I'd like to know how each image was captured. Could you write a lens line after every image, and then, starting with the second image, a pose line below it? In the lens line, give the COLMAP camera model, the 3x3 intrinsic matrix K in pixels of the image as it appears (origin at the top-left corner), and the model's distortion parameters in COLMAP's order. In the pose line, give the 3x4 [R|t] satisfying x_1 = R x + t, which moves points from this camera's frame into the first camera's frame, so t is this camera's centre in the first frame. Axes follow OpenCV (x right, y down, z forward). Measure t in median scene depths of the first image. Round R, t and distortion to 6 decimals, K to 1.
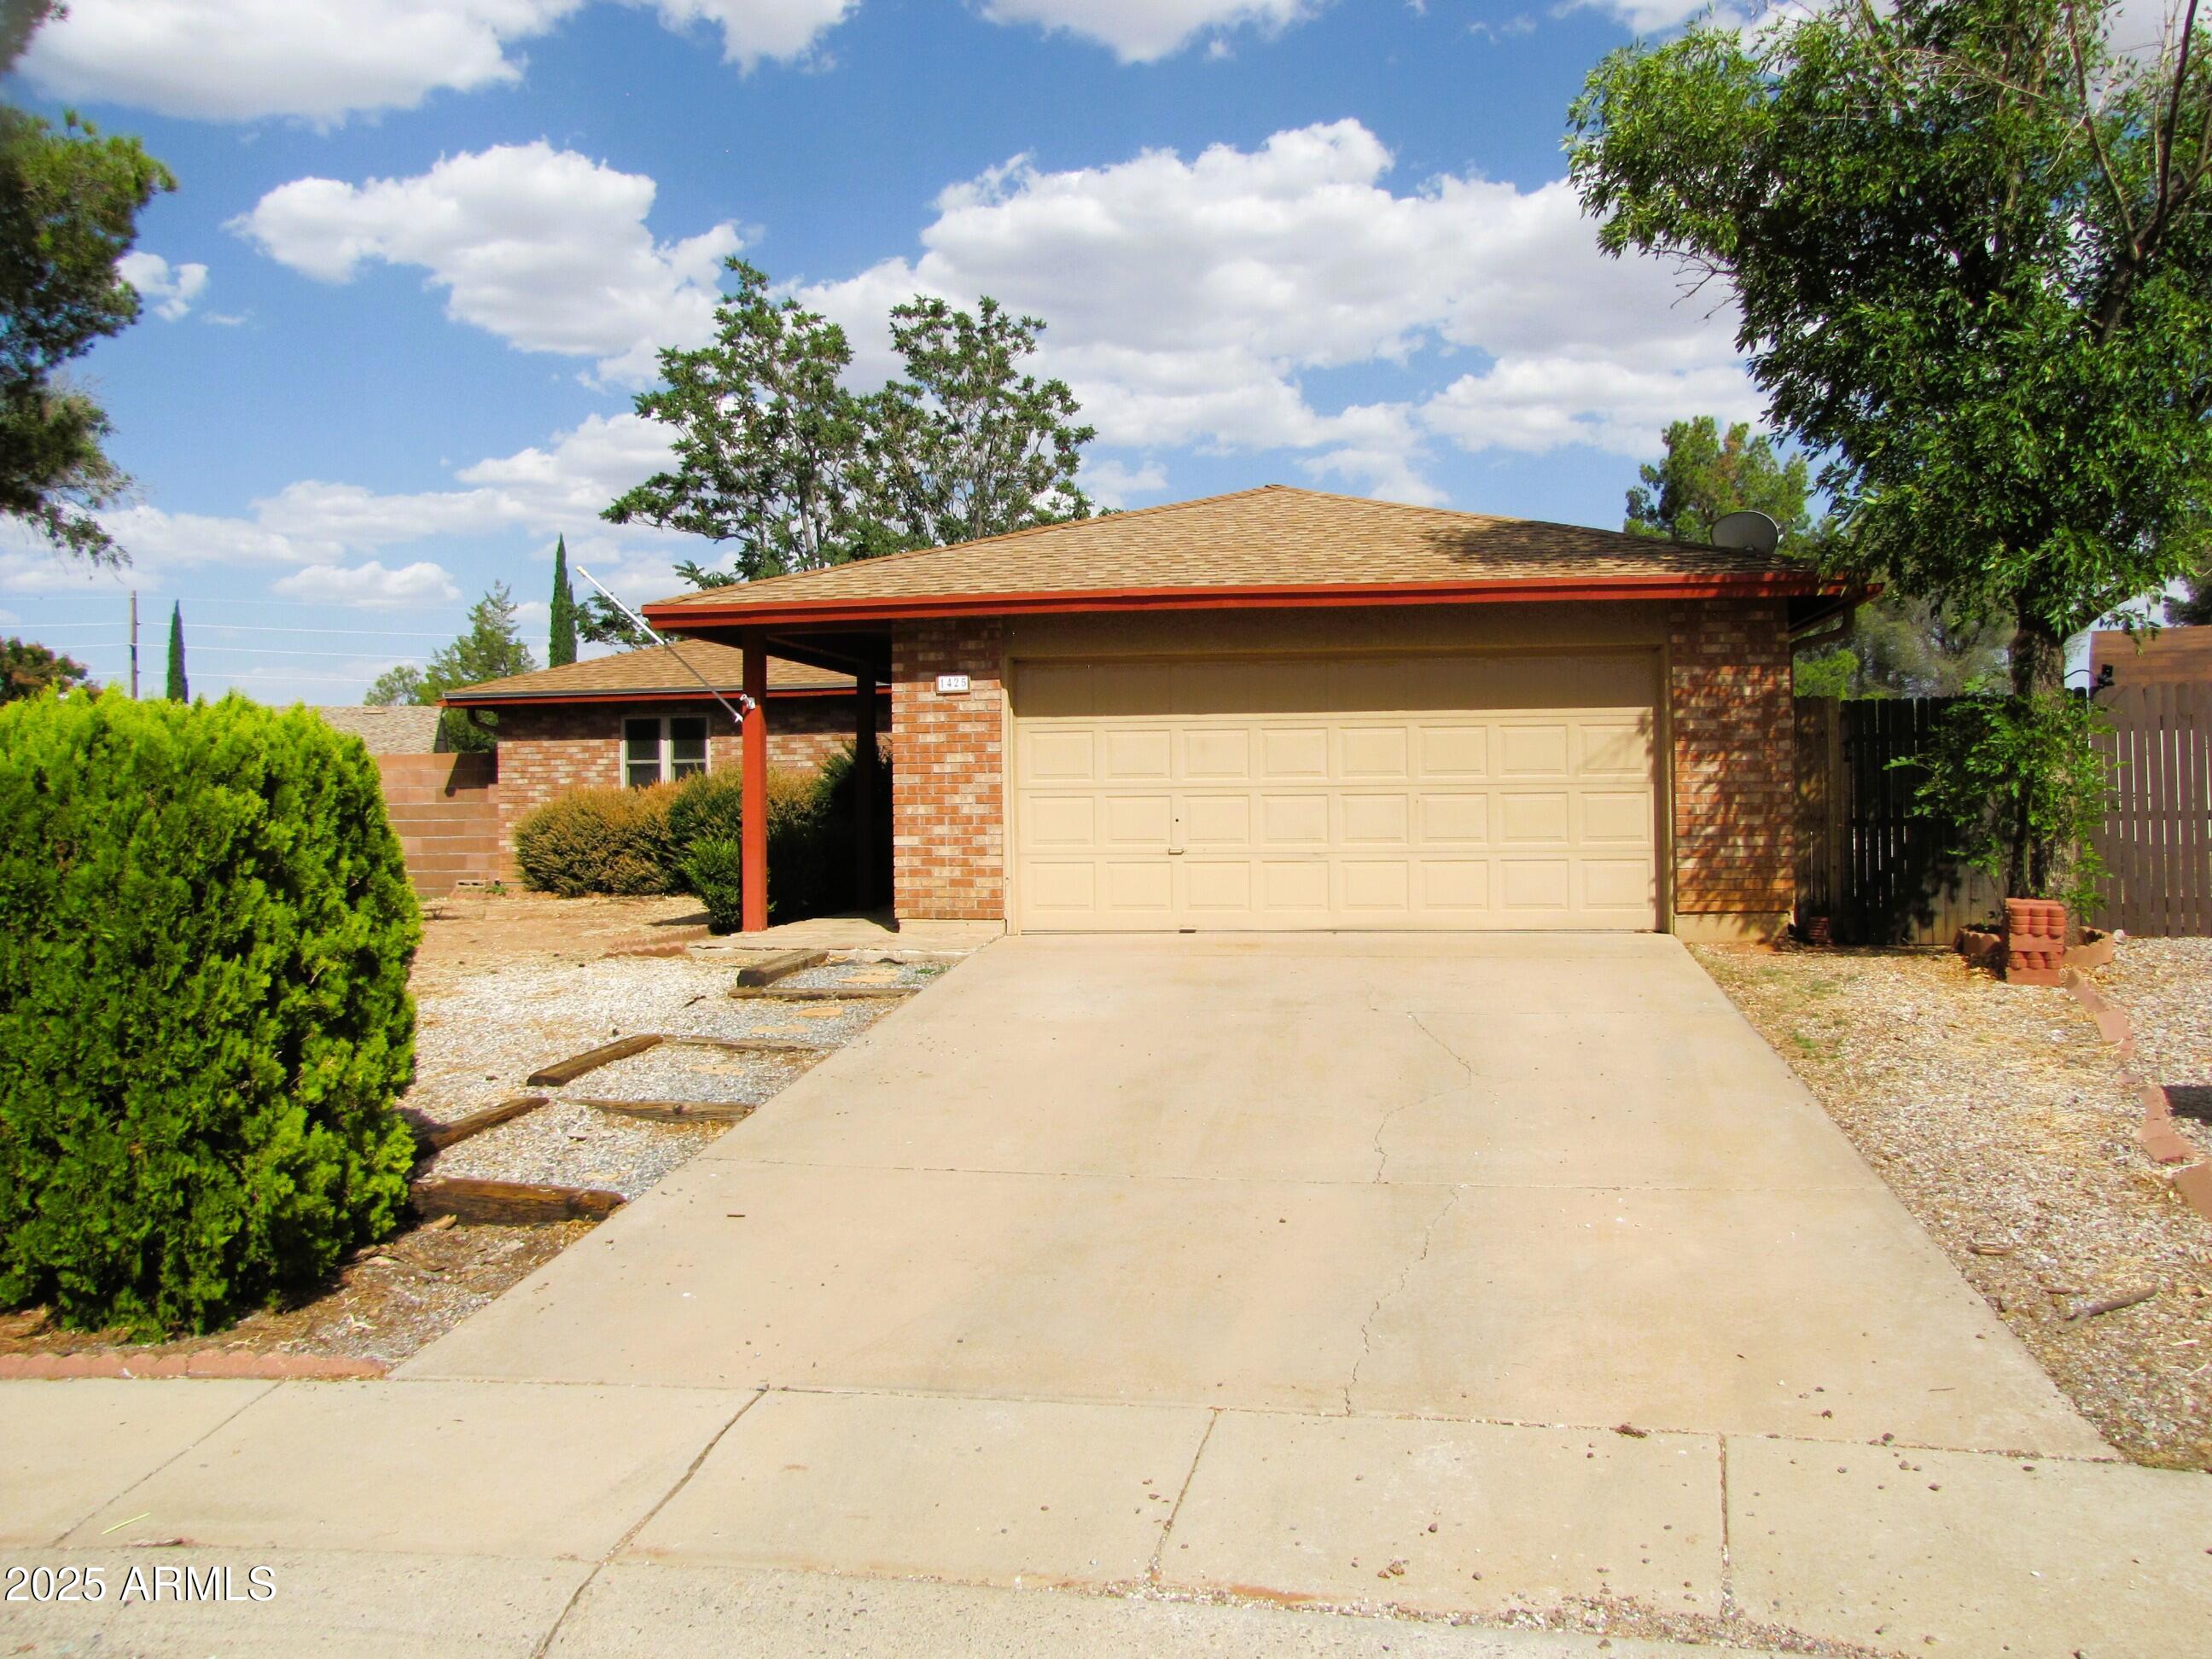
lens RADIAL K [[1845.3, 0, 1147.5], [0, 1845.3, 807.3], [0, 0, 1]] dist [-0.185797, 0.165717]
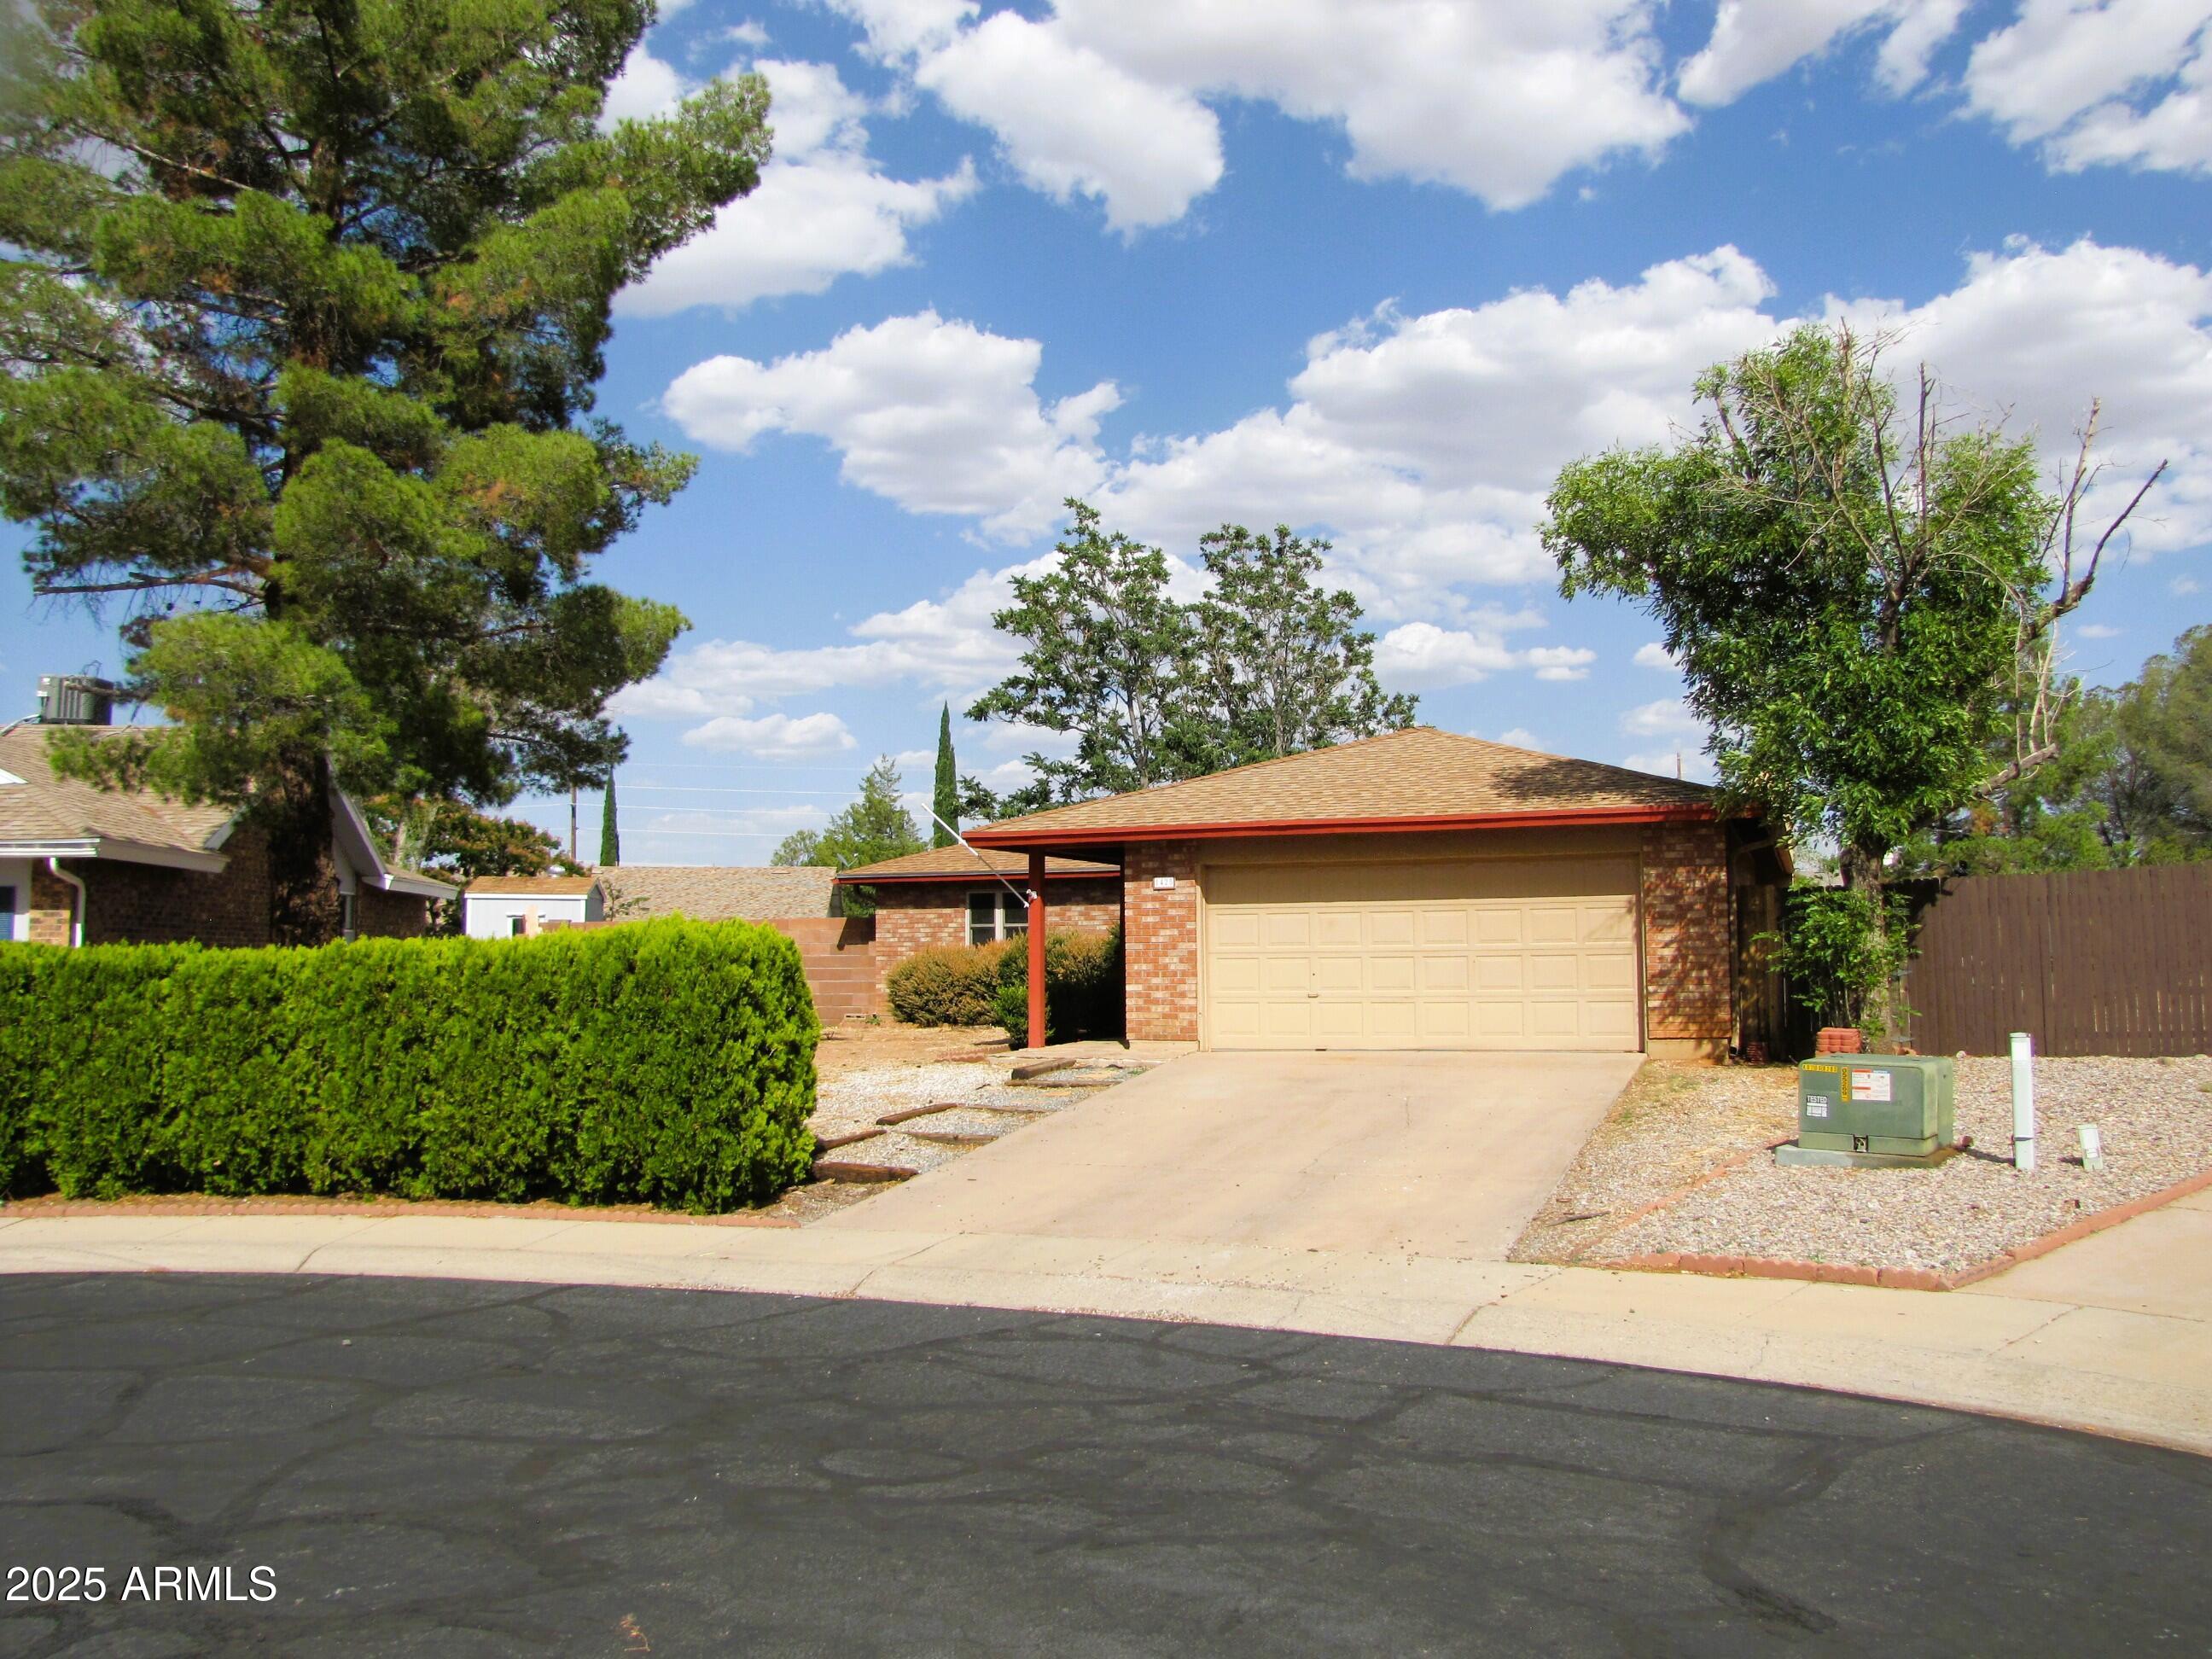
lens RADIAL K [[1845.3, 0, 1147.5], [0, 1845.3, 807.3], [0, 0, 1]] dist [-0.185797, 0.165717]
pose [[0.978703, -0.015337, -0.204710, 0.190464], [-0.000340, 0.997083, -0.076326, -0.013906], [0.205283, 0.074770, 0.975842, -0.475836]]
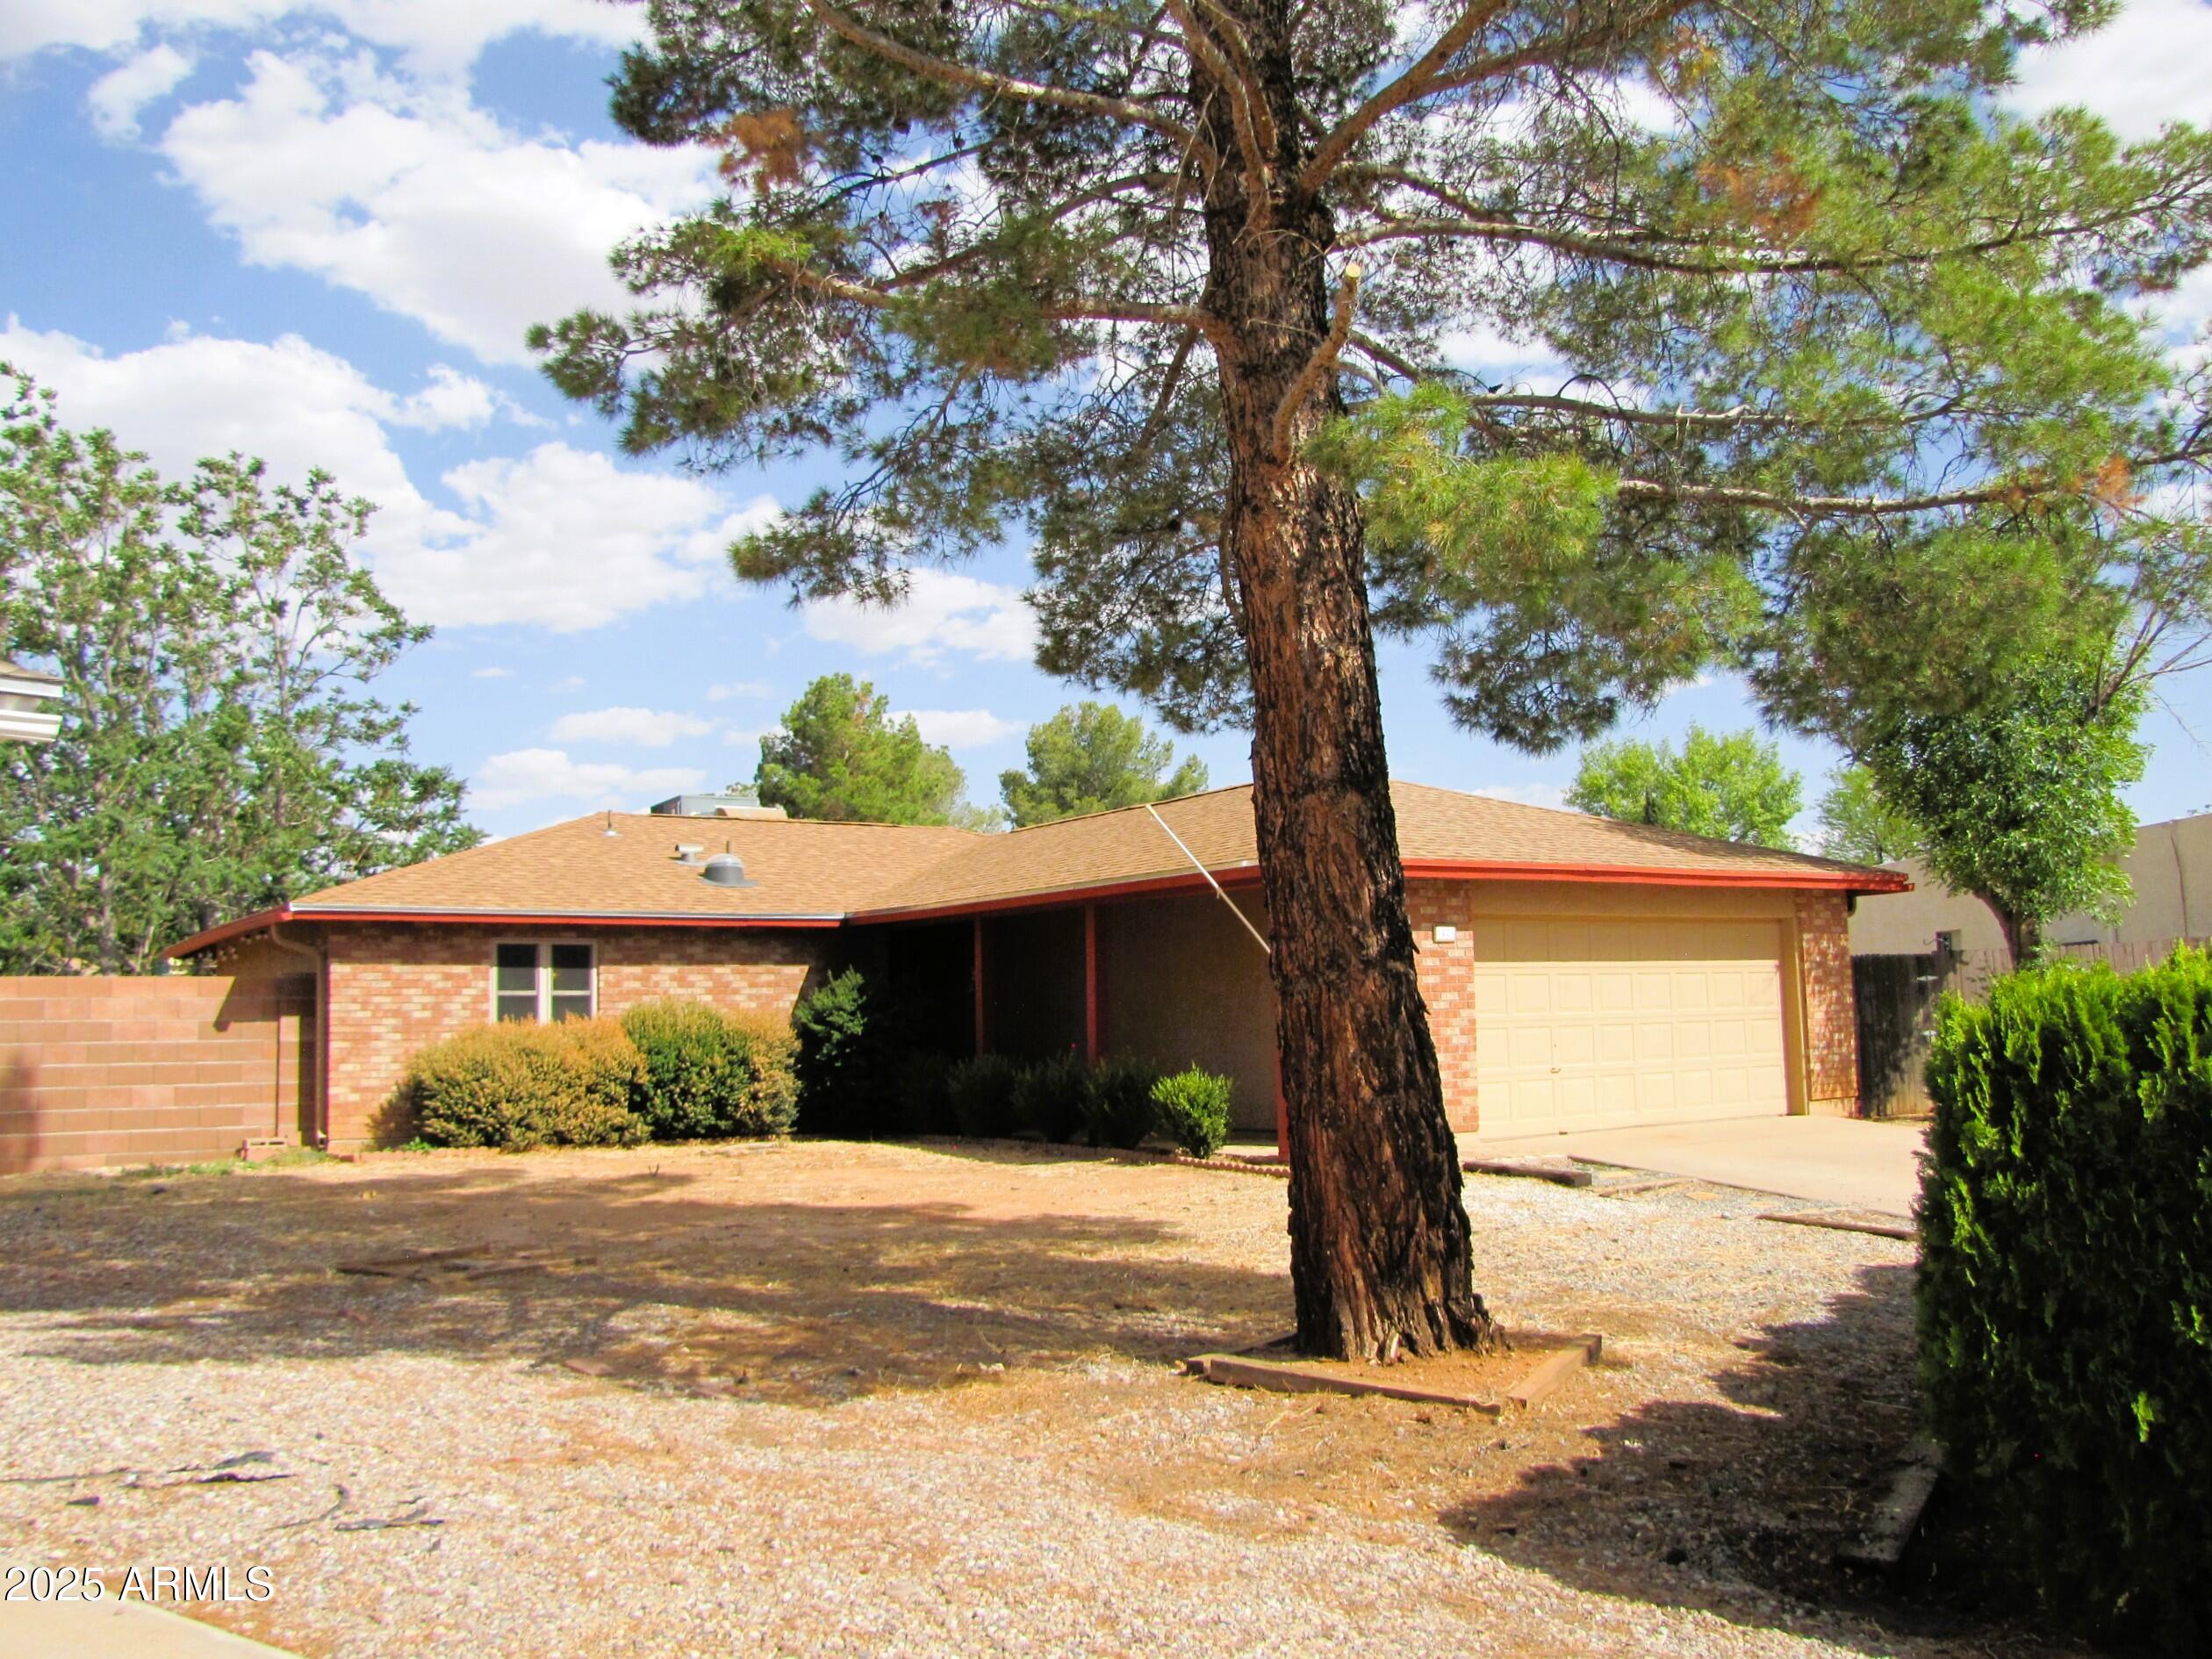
lens RADIAL K [[1916.5, 0, 1106.0], [0, 1916.5, 829.5], [0, 0, 1]] dist [-0.167582, 0.000298]
pose [[0.742294, 0.060822, 0.667309, -1.094451], [0.012311, 0.994466, -0.104336, -0.008740], [-0.669962, 0.085663, 0.737437, 0.238471]]
